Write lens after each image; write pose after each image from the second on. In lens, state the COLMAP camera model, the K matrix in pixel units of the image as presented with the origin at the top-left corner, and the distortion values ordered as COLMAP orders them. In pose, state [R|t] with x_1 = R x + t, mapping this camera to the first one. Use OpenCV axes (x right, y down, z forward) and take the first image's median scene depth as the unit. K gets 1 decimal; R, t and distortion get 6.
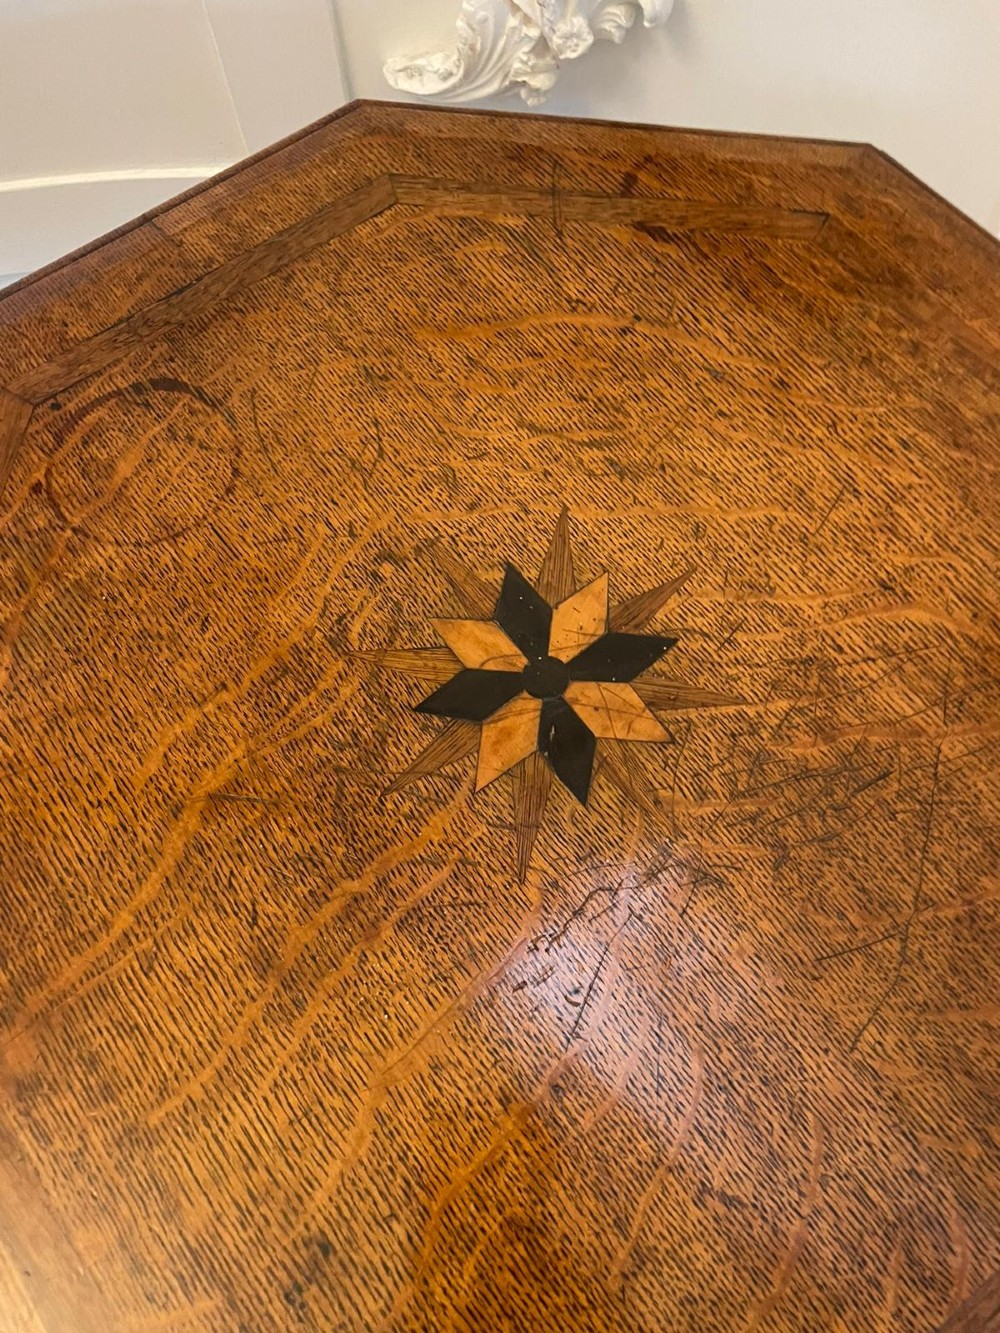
lens RADIAL K [[1033.3, 0, 511.6], [0, 1033.3, 672.3], [0, 0, 1]] dist [0.086957, -0.129028]
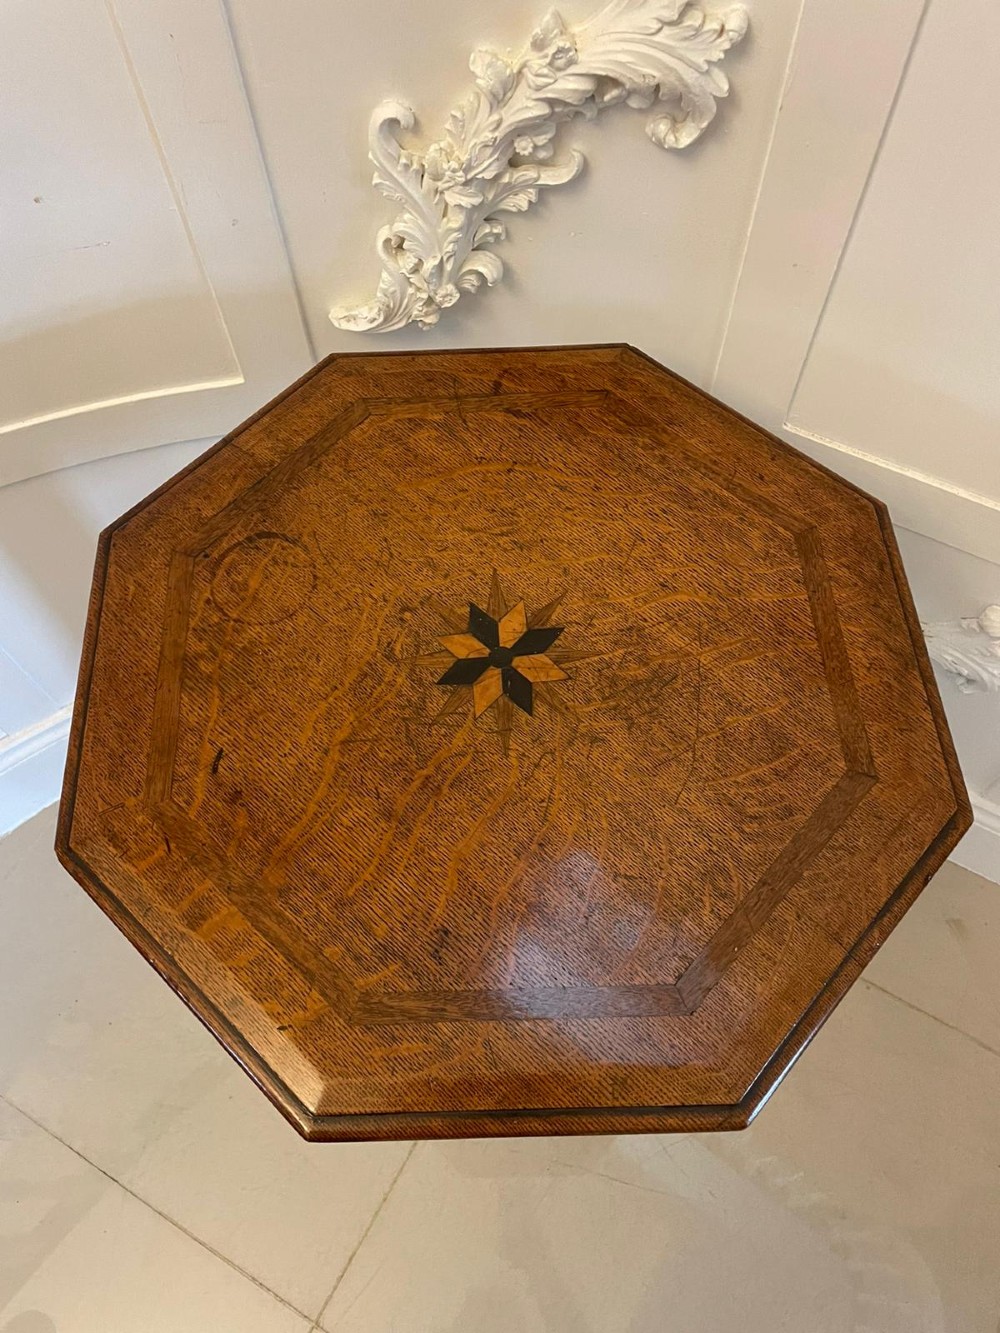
lens RADIAL K [[1007.3, 0, 495.2], [0, 1007.3, 660.9], [0, 0, 1]] dist [0.111028, -0.156875]
pose [[0.984681, -0.154163, 0.081465, -0.127780], [0.158873, 0.985774, -0.054857, 0.110113], [-0.071849, 0.066959, 0.995165, -0.848792]]
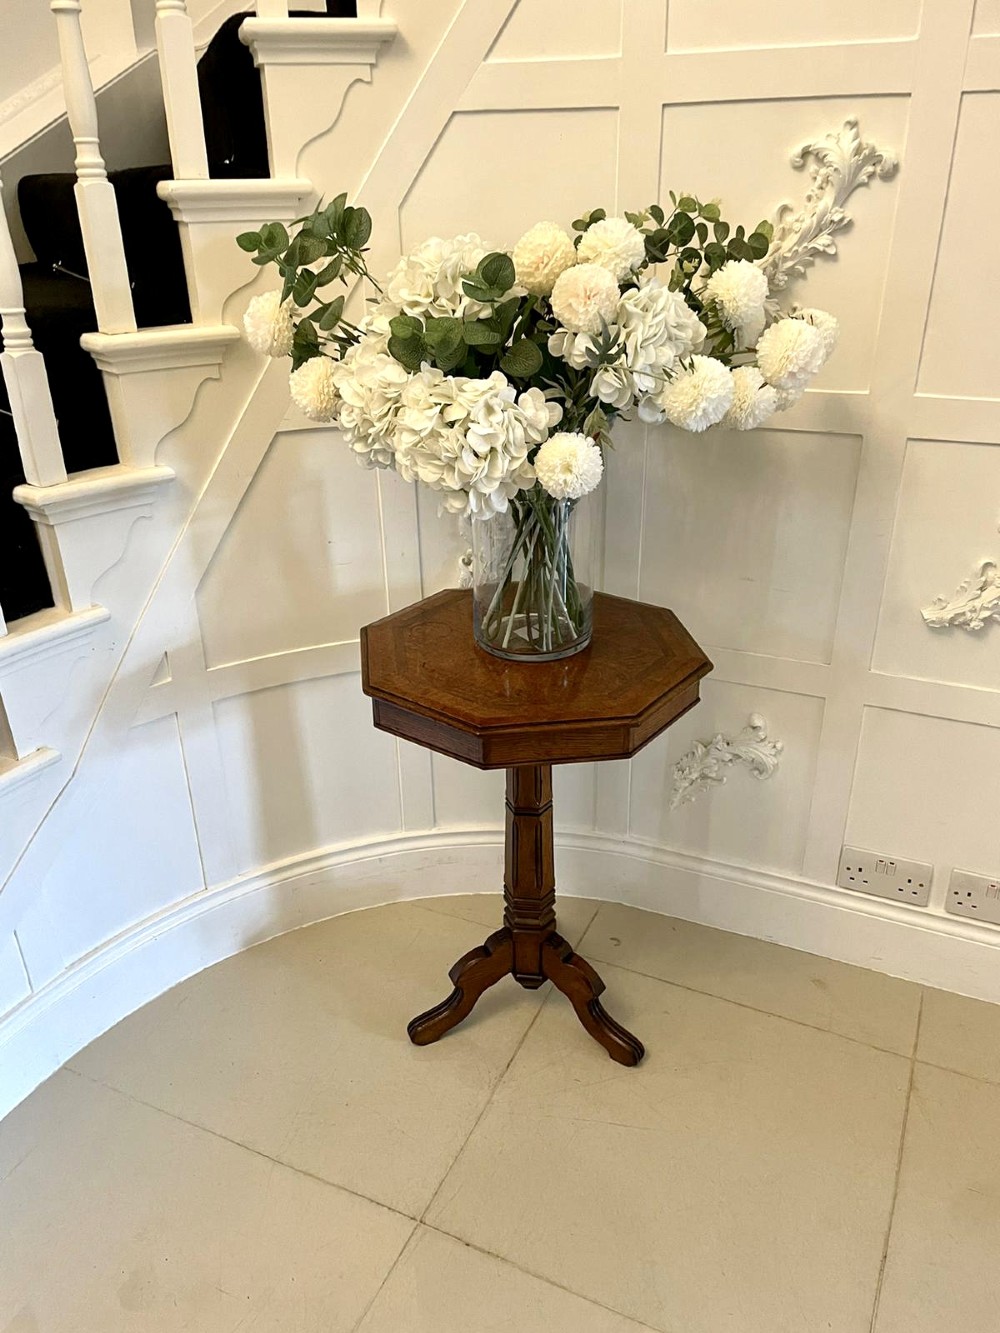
lens RADIAL K [[1007.0, 0, 495.7], [0, 1007.0, 677.9], [0, 0, 1]] dist [0.099578, -0.128297]
pose [[0.966750, -0.106119, 0.232665, -1.215409], [0.231119, 0.751976, -0.617346, 2.965271], [-0.109447, 0.650592, 0.751499, -2.394460]]
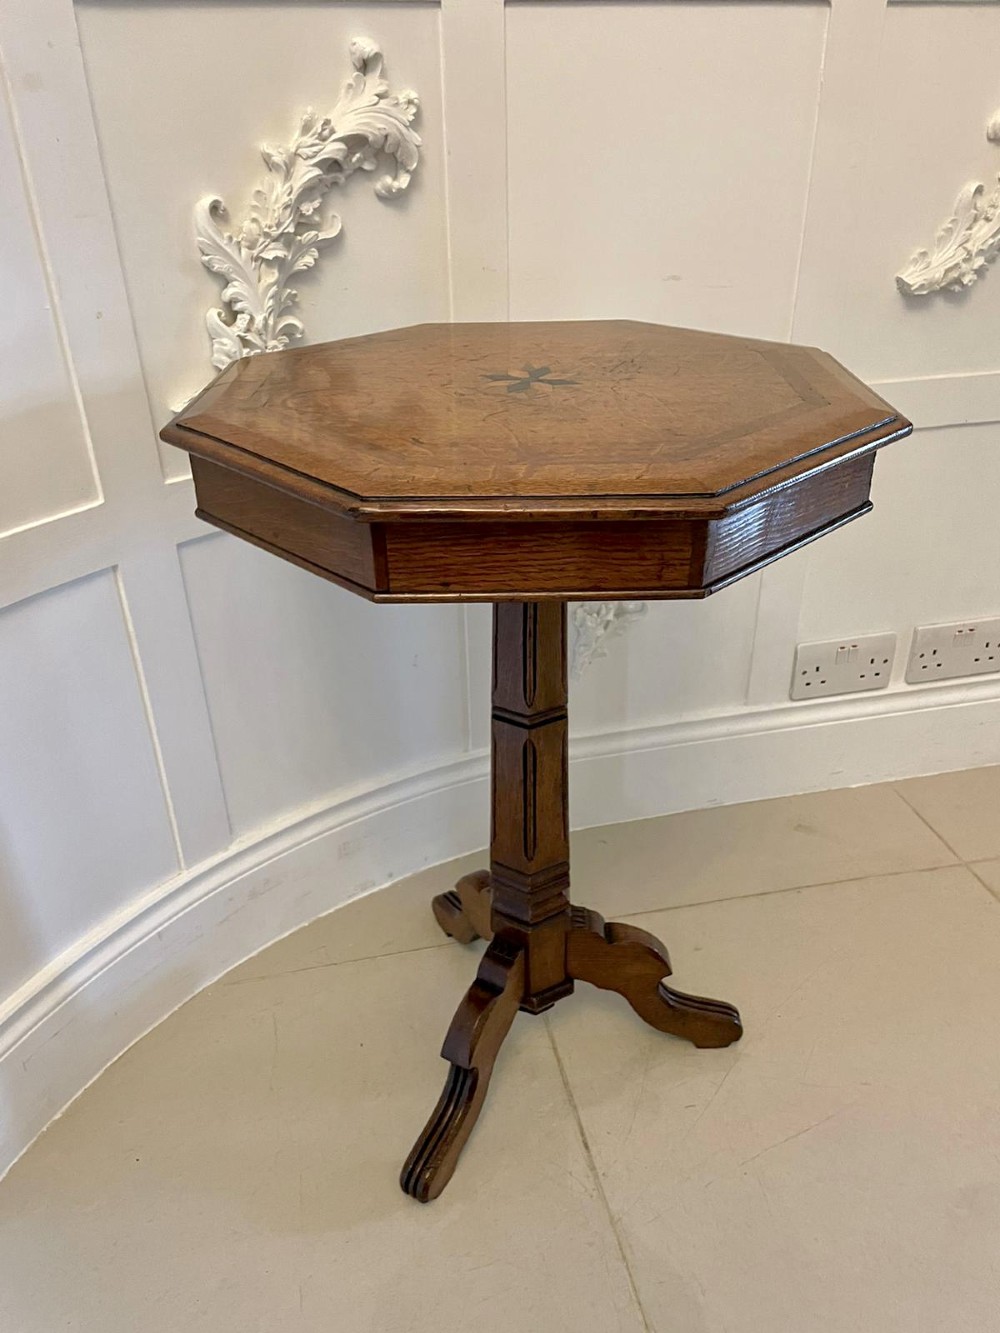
lens RADIAL K [[1007.0, 0, 495.7], [0, 1007.0, 677.9], [0, 0, 1]] dist [0.099578, -0.128297]
pose [[0.615927, -0.378453, 0.690946, -1.922653], [0.721895, 0.622307, -0.302658, 1.100602], [-0.315439, 0.685206, 0.656499, -0.085797]]
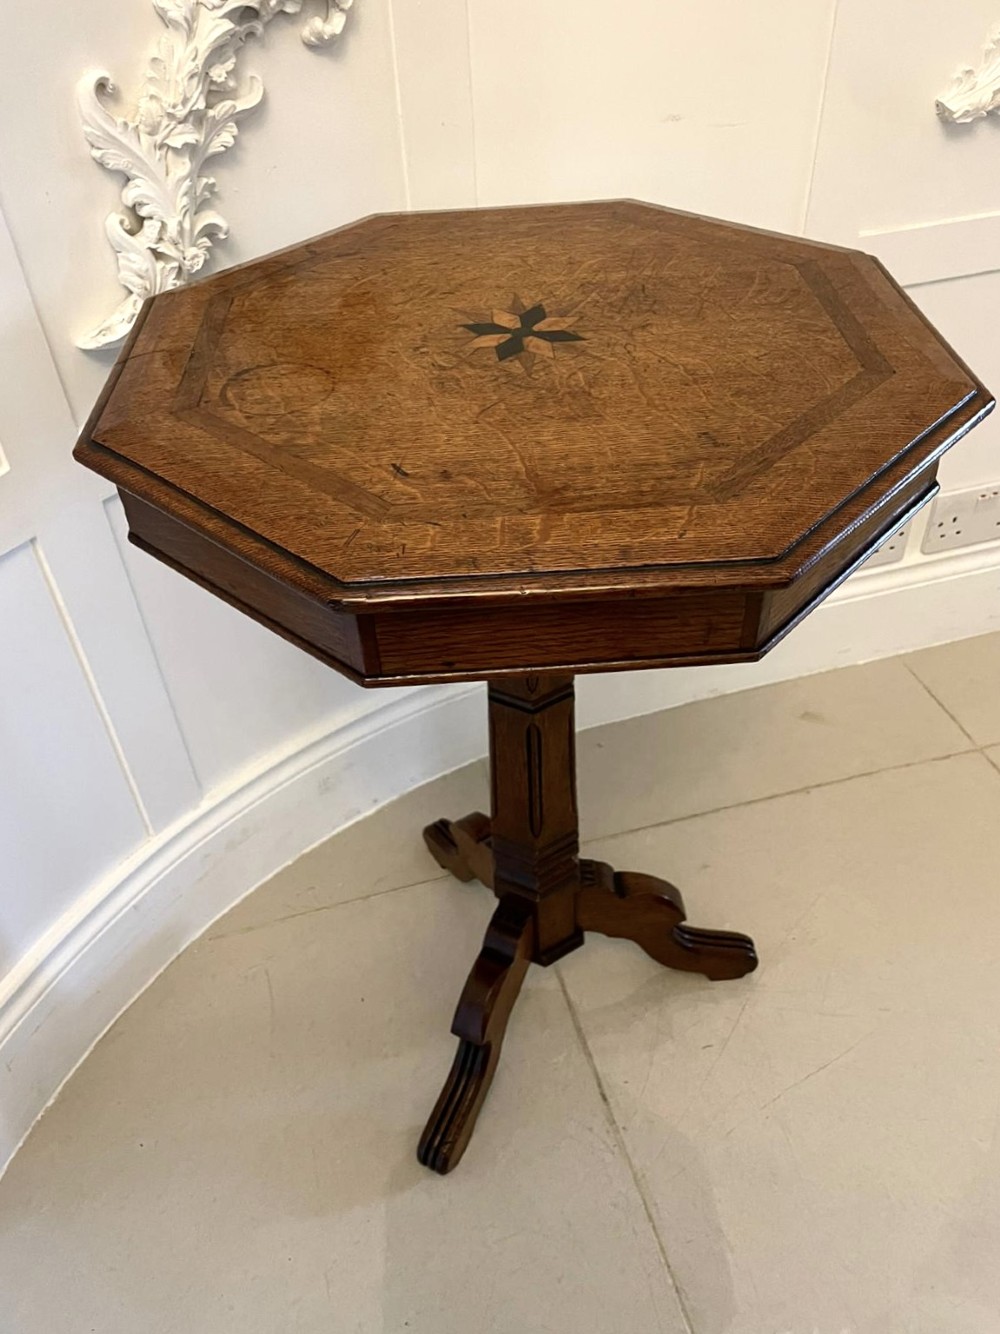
lens RADIAL K [[1052.8, 0, 498.7], [0, 1052.8, 661.6], [0, 0, 1]] dist [0.091866, -0.119366]
pose [[0.563131, -0.542071, 0.623732, -1.592224], [0.765757, 0.626038, -0.147282, 0.660291], [-0.310643, 0.560566, 0.767637, -0.214433]]
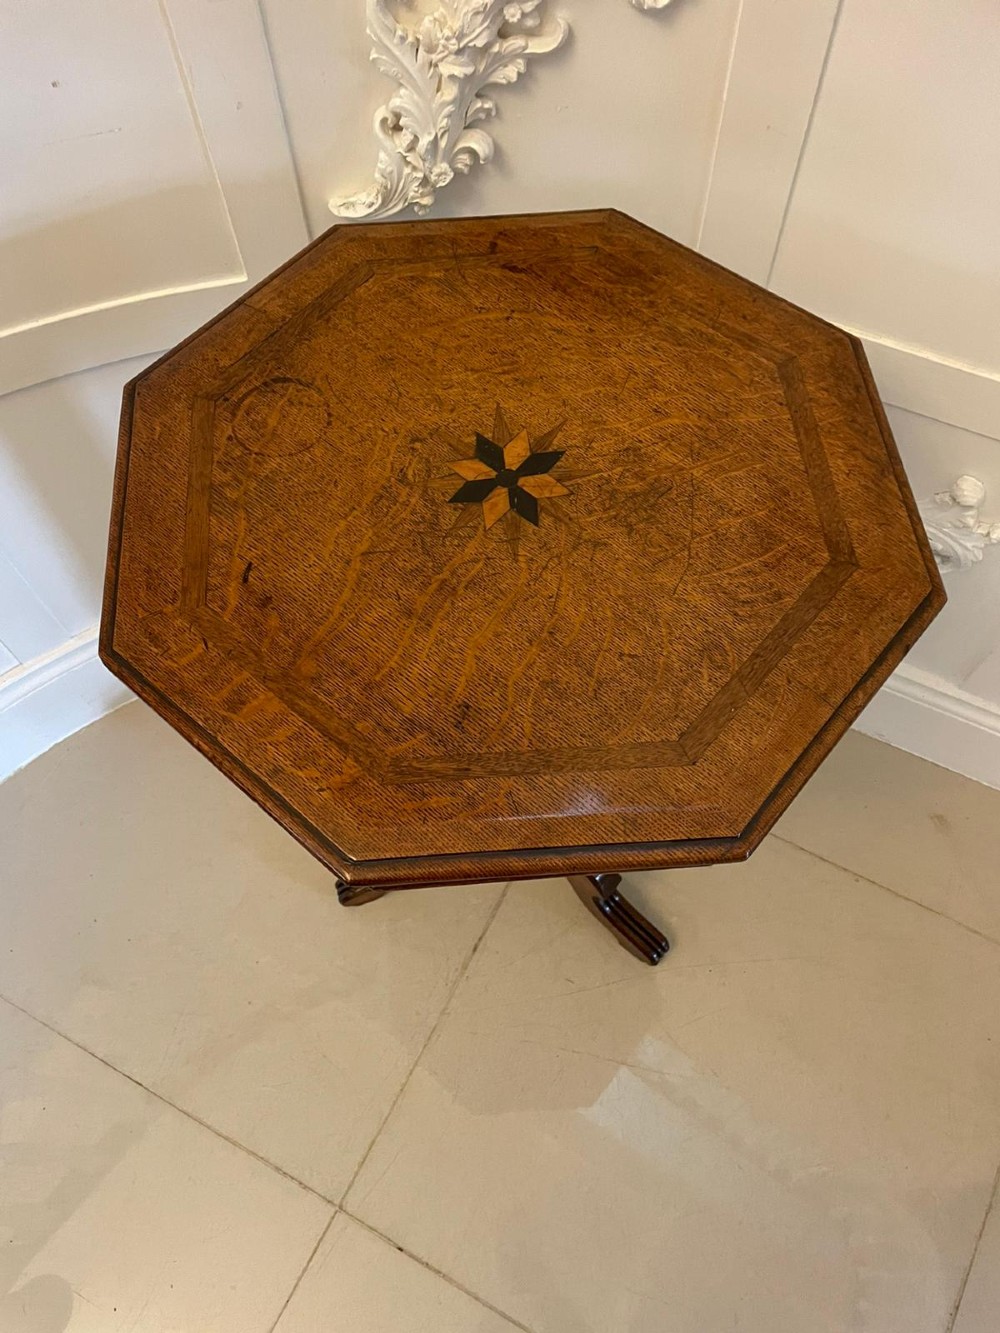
lens RADIAL K [[1007.0, 0, 495.7], [0, 1007.0, 677.9], [0, 0, 1]] dist [0.099578, -0.128297]
pose [[0.978196, -0.183311, 0.097622, -0.252249], [0.189375, 0.980255, -0.056891, 0.492962], [-0.085265, 0.074138, 0.993596, -0.949715]]
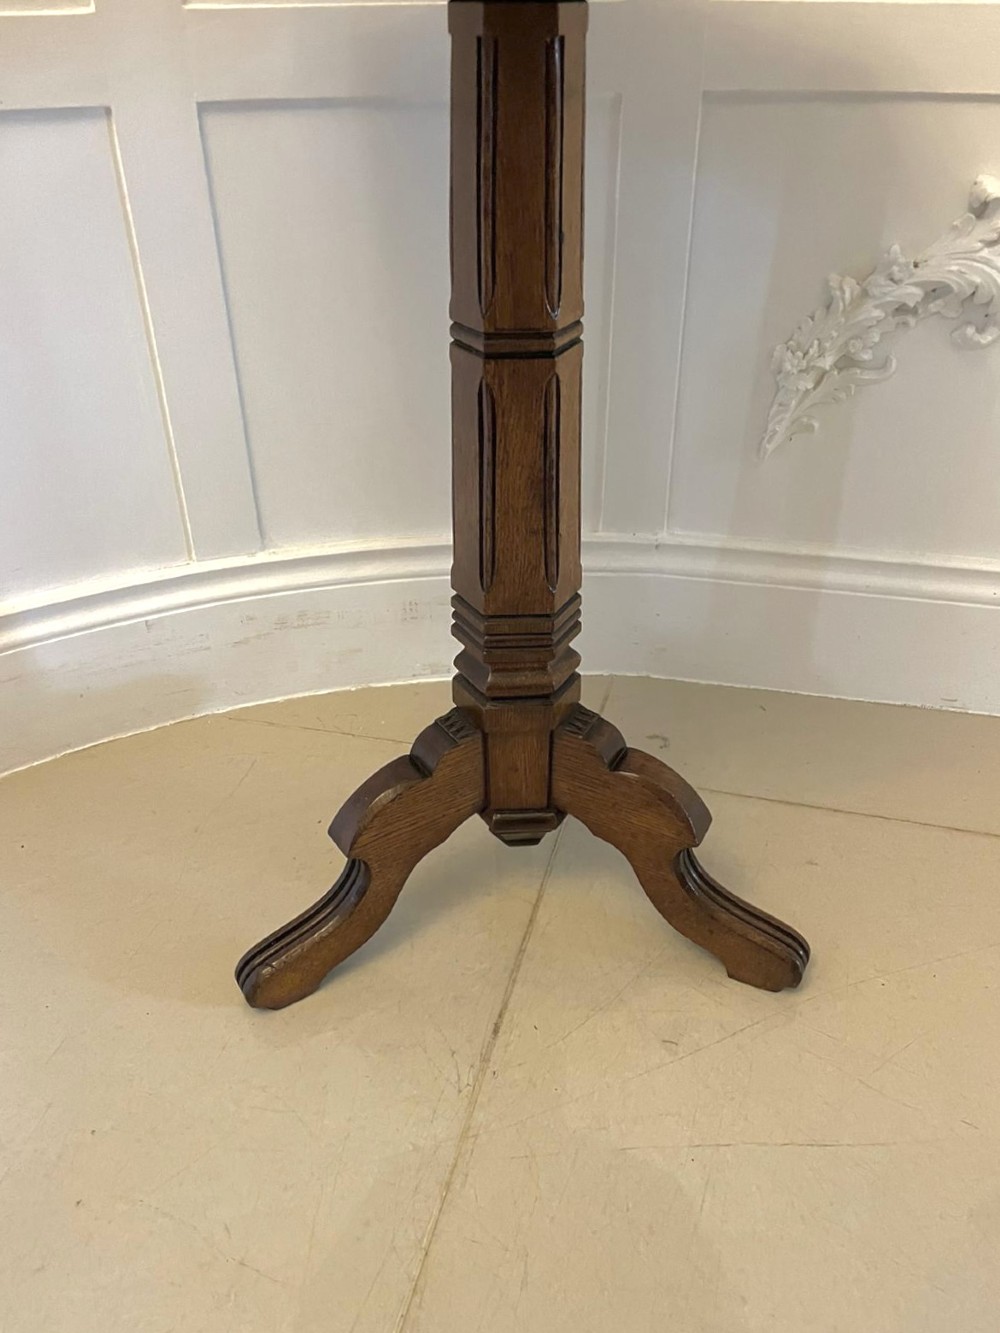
lens RADIAL K [[1033.3, 0, 511.6], [0, 1033.3, 672.3], [0, 0, 1]] dist [0.086957, -0.129028]
pose [[0.902032, -0.209532, 0.377405, -0.784926], [0.386035, 0.782804, -0.488052, 1.737215], [-0.193172, 0.585930, 0.787001, 0.668432]]
